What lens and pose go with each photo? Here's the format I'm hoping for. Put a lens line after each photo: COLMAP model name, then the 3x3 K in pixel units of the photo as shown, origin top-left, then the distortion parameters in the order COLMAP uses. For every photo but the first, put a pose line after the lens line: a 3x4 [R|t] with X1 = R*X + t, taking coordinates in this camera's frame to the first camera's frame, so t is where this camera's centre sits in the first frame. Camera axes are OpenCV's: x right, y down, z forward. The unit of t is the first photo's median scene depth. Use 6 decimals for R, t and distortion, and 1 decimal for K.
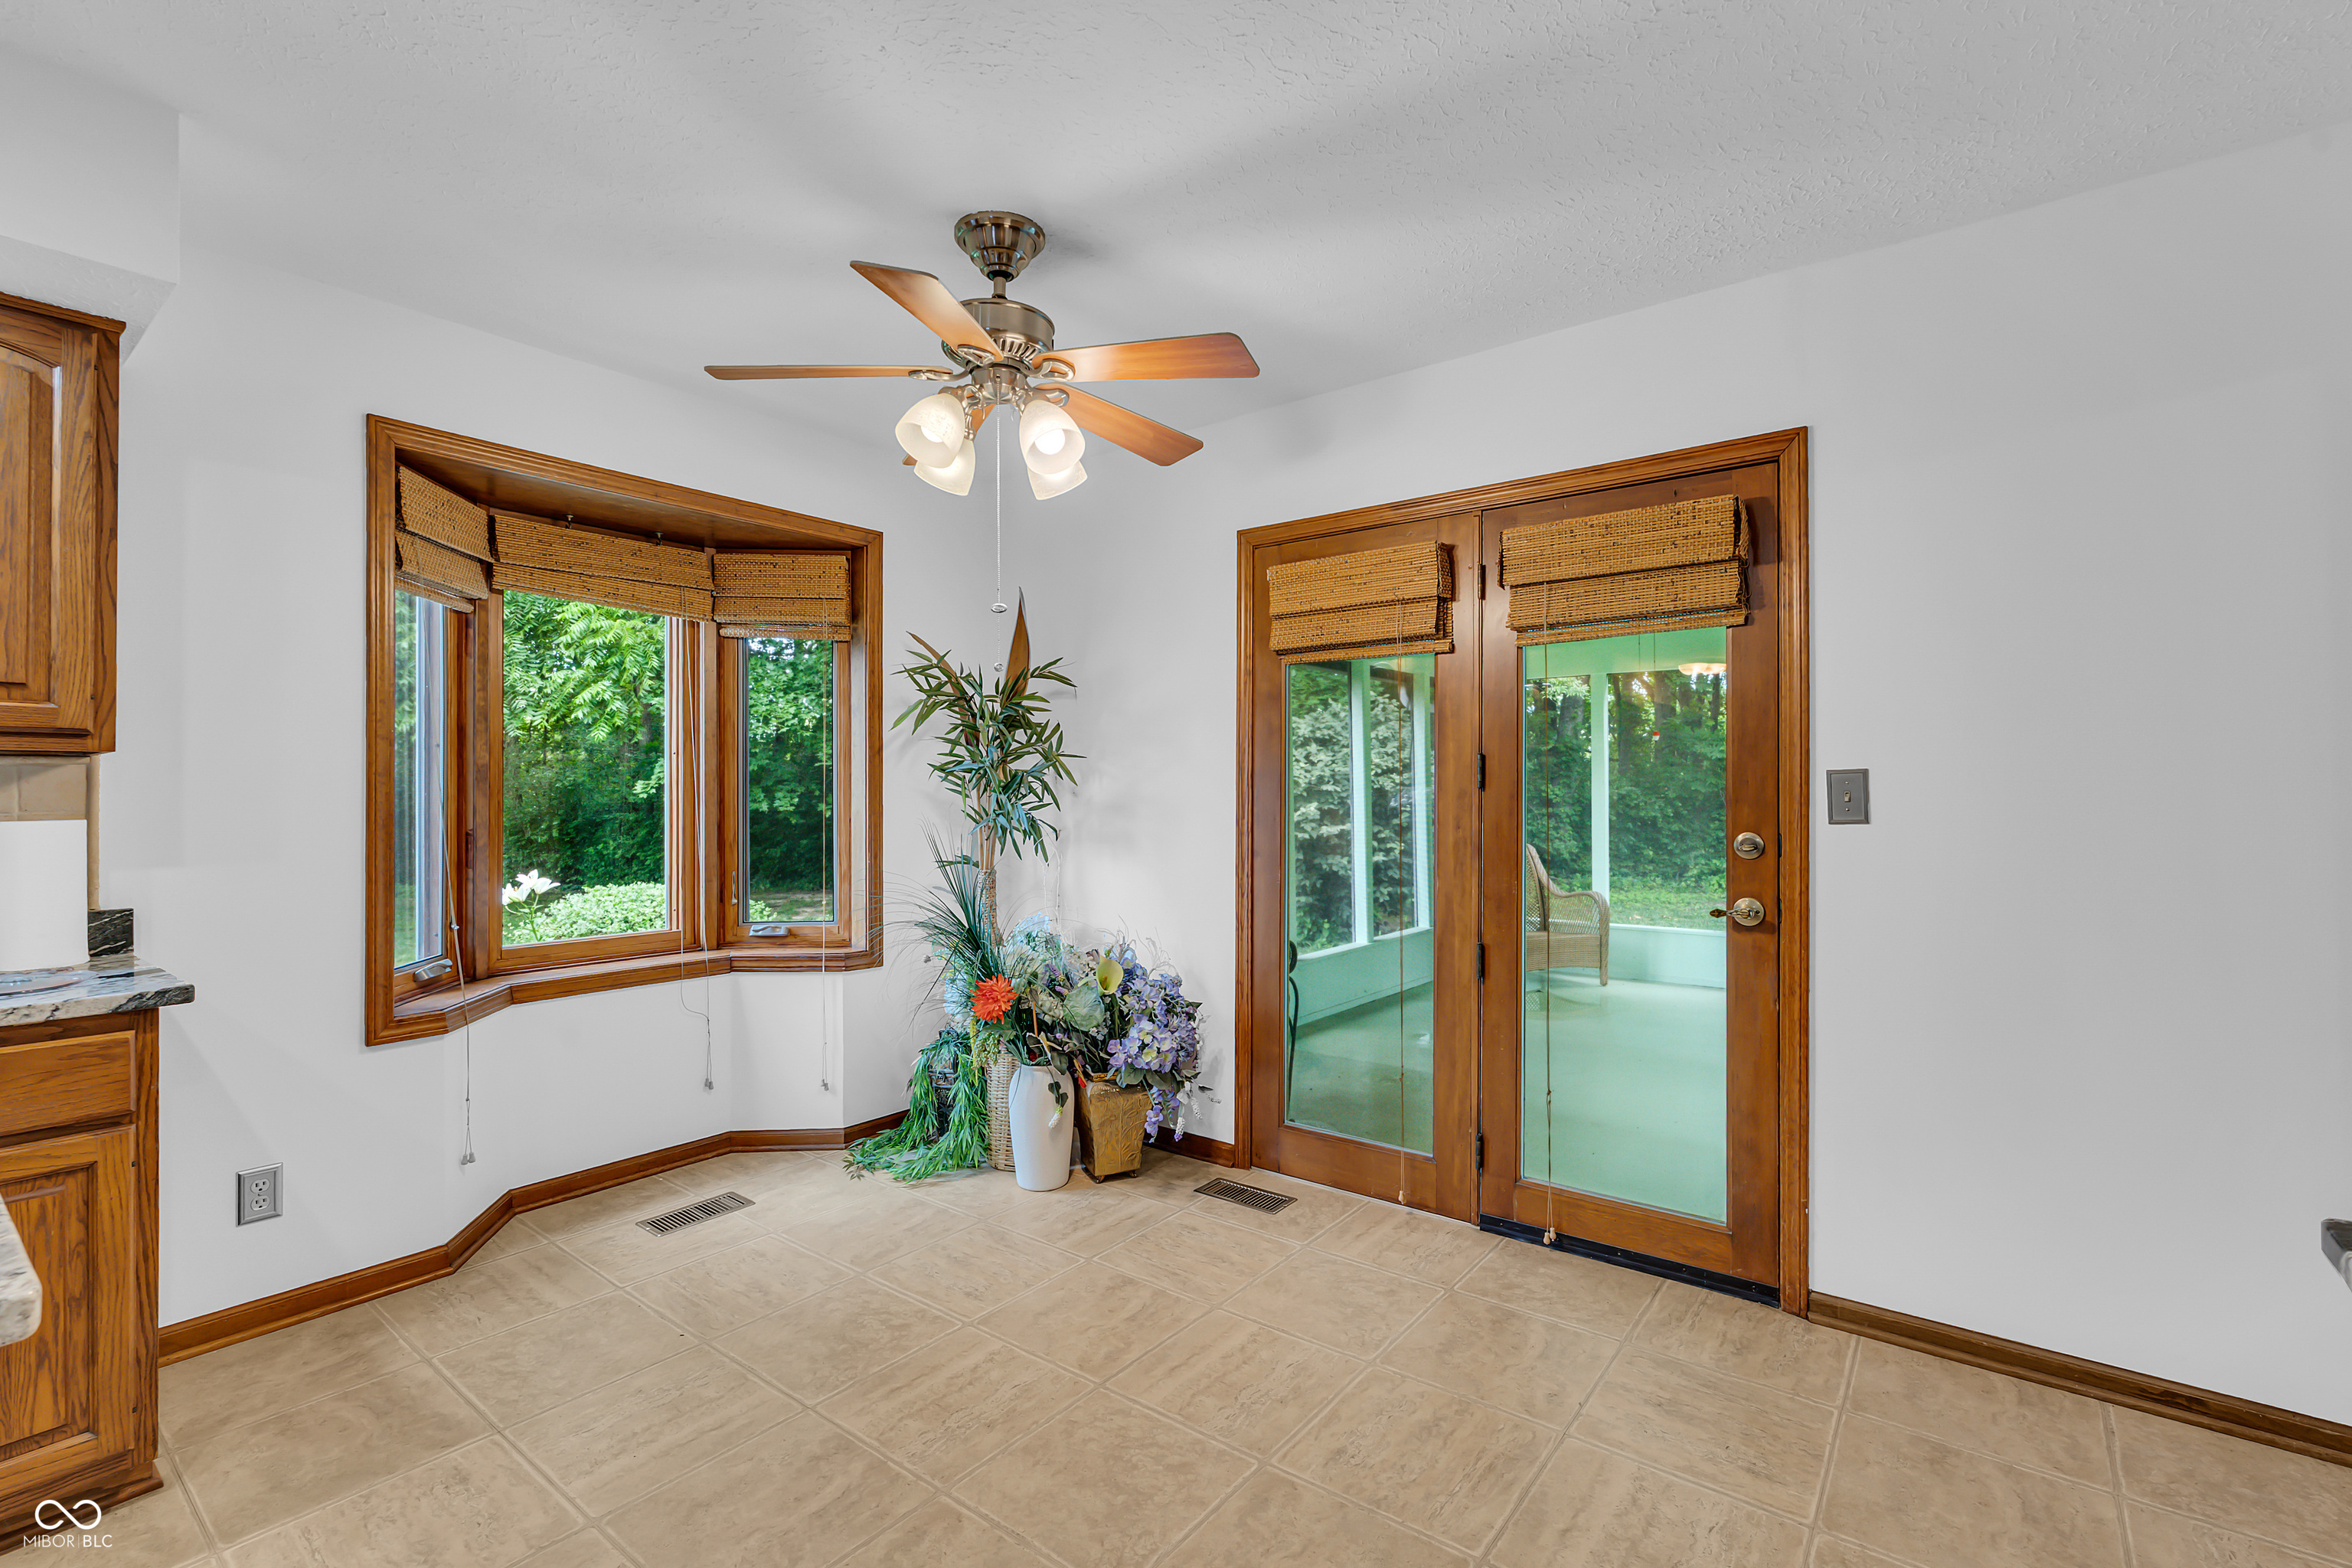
lens RADIAL K [[1049.7, 0, 1185.7], [0, 1049.7, 792.9], [0, 0, 1]] dist [-0.003177, 0.000106]
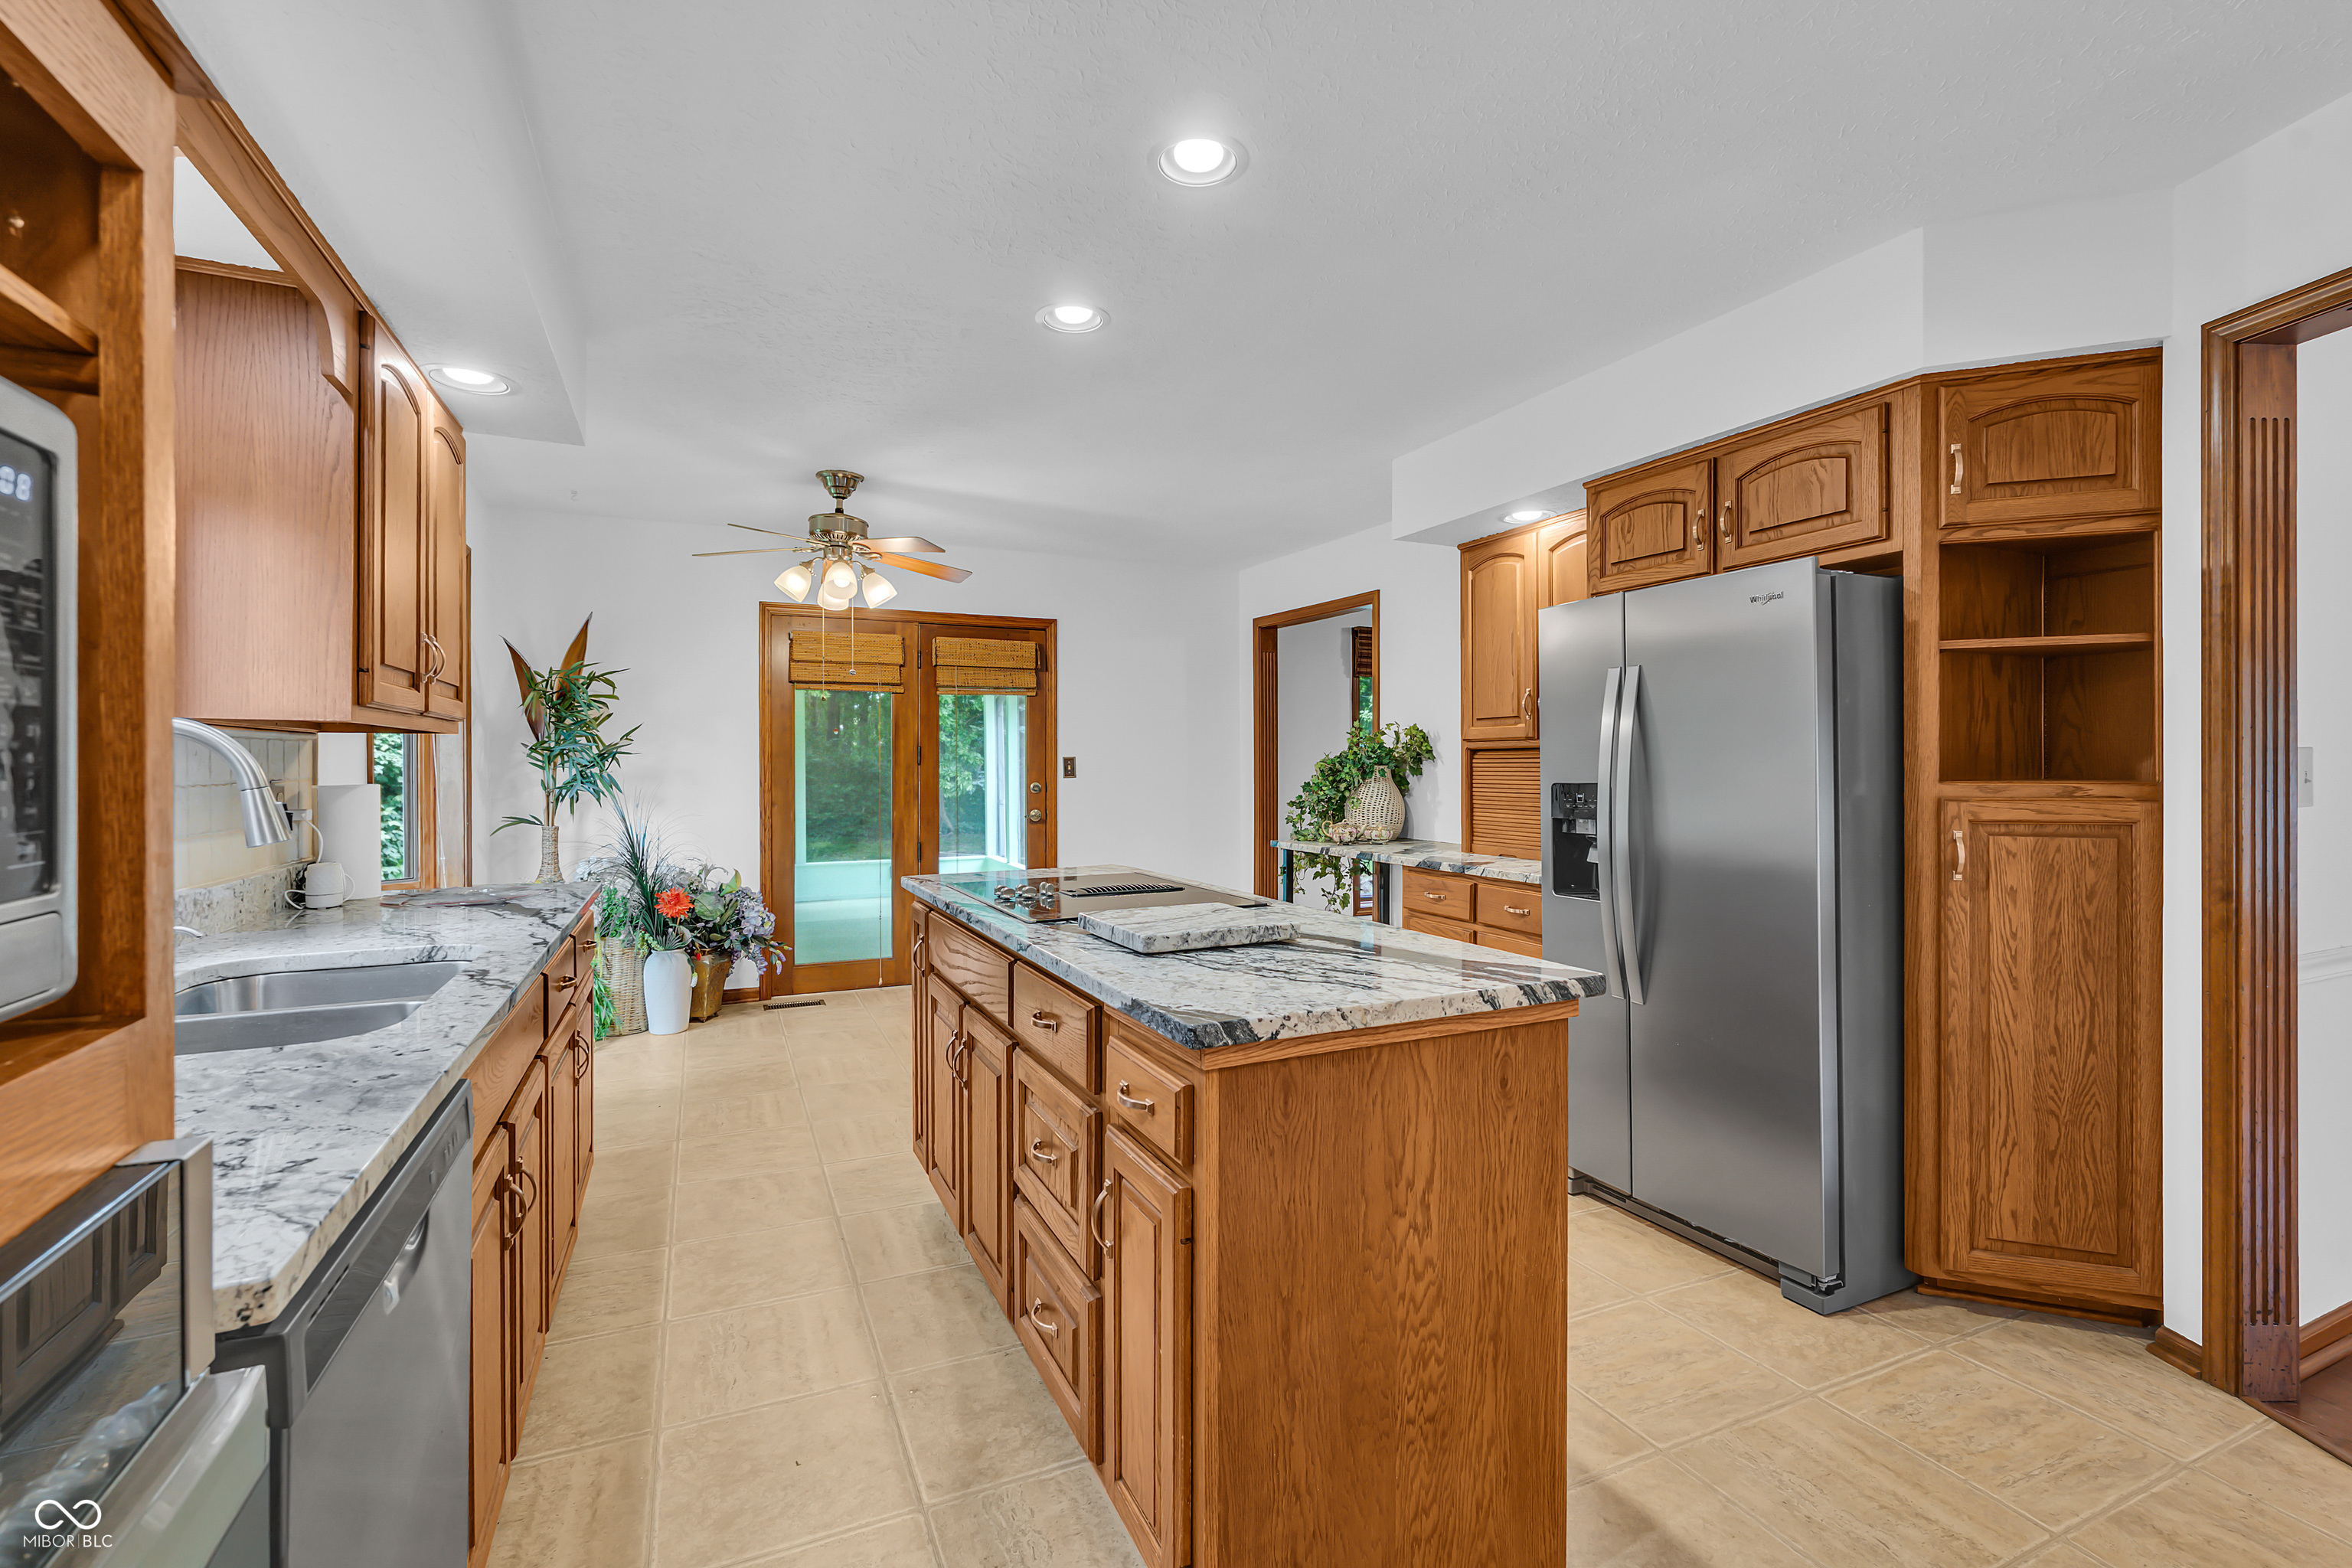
lens RADIAL K [[1037.3, 0, 1177.9], [0, 1037.3, 781.3], [0, 0, 1]] dist [-0.003672, 0.000043]
pose [[0.470416, -0.011088, 0.882375, -1.208478], [0.003691, 0.999937, 0.010597, 0.009510], [-0.882437, -0.001728, 0.470427, -0.348532]]
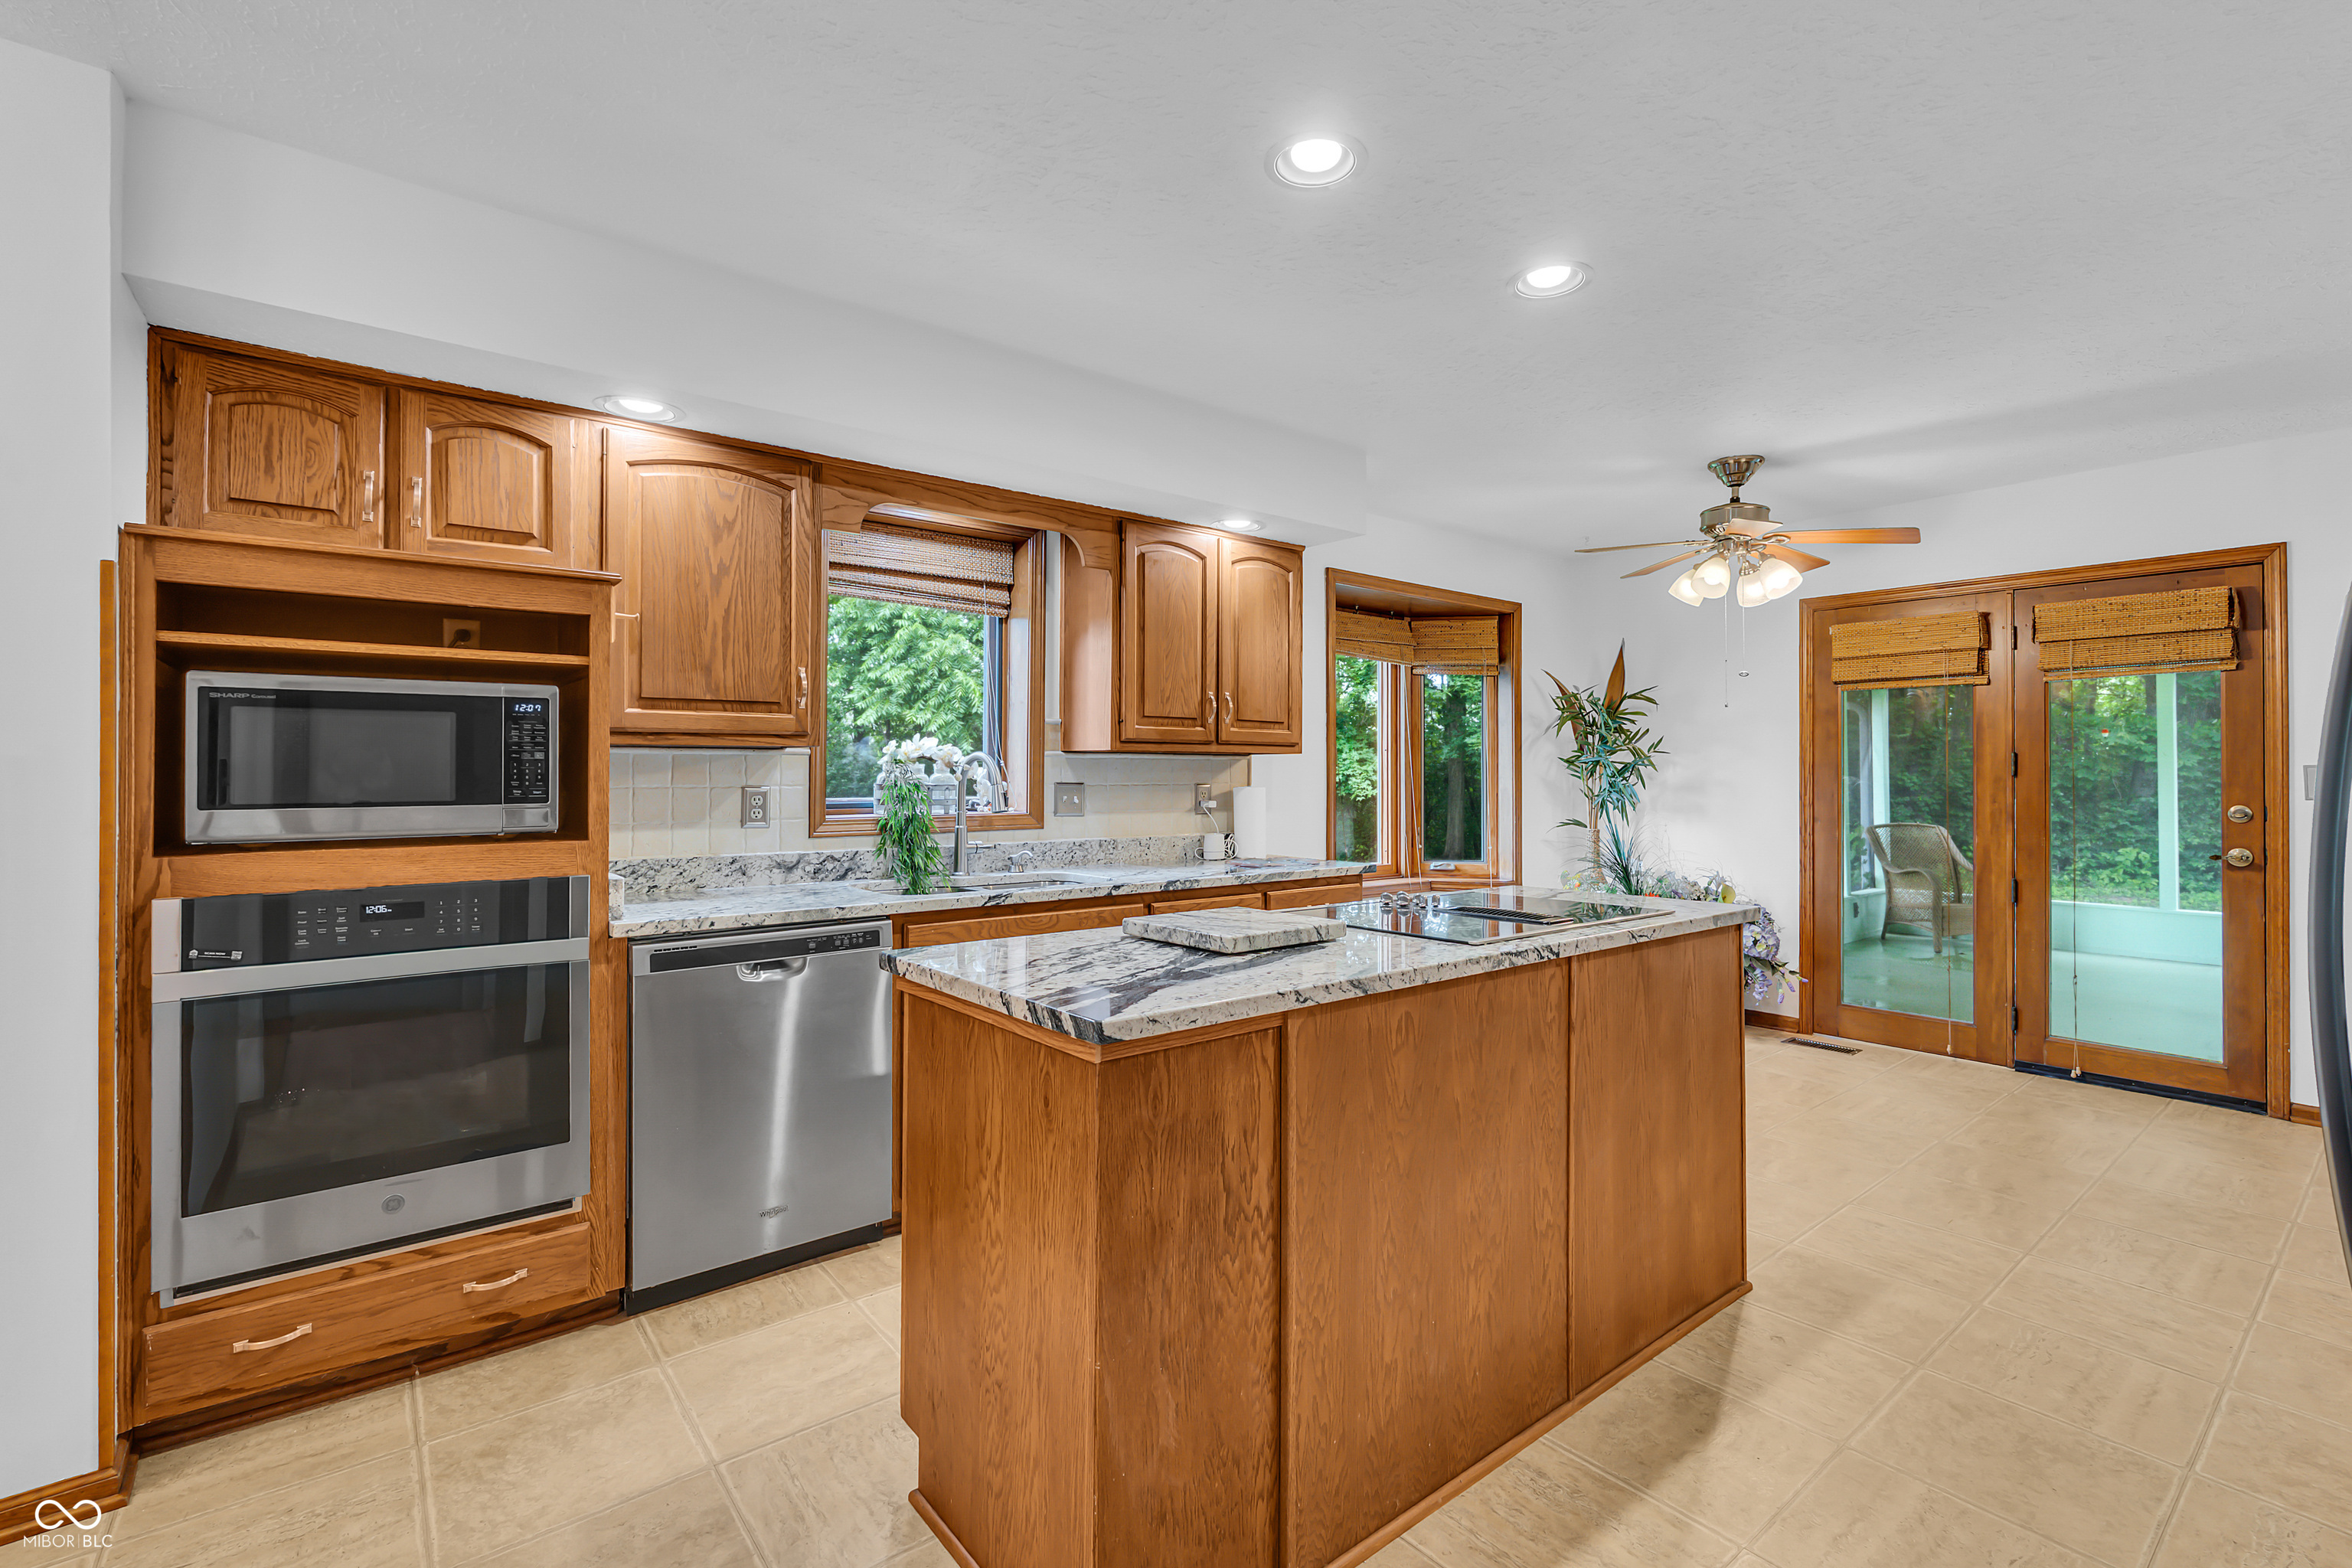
lens RADIAL K [[1036.6, 0, 1177.2], [0, 1036.6, 767.6], [0, 0, 1]] dist [-0.008935, 0.000519]
pose [[0.970232, 0.004451, -0.242137, -0.517529], [-0.007471, 0.999905, -0.011553, 0.009848], [0.242063, 0.013018, 0.970173, -0.709817]]
